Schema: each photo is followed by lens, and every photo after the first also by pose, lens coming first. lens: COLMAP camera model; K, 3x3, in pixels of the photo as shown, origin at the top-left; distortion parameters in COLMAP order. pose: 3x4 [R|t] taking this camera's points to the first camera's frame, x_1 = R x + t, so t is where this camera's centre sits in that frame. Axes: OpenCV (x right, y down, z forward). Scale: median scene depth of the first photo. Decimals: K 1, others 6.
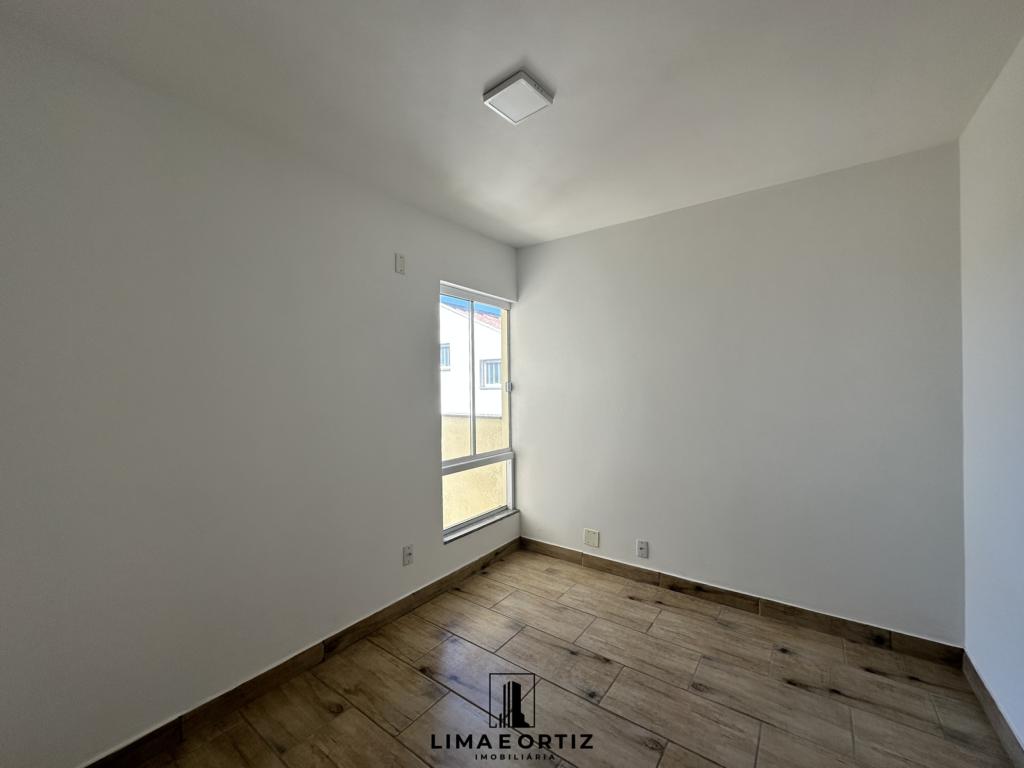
lens RADIAL K [[407.7, 0, 512.0], [0, 407.7, 384.0], [0, 0, 1]] dist [-0.001877, 0.000222]
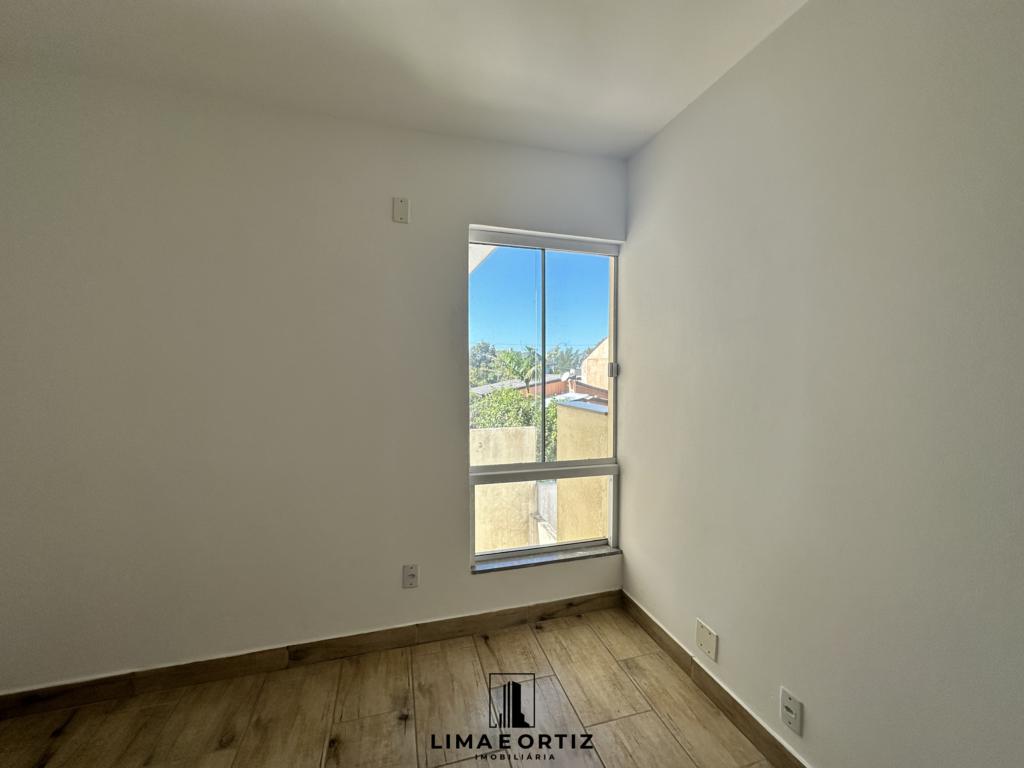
lens RADIAL K [[407.7, 0, 512.0], [0, 407.7, 384.0], [0, 0, 1]] dist [-0.001877, 0.000222]
pose [[0.795792, 0.034482, -0.604588, 0.311039], [-0.008452, 0.998913, 0.045847, 0.001181], [0.605512, -0.031375, 0.795218, 0.404905]]
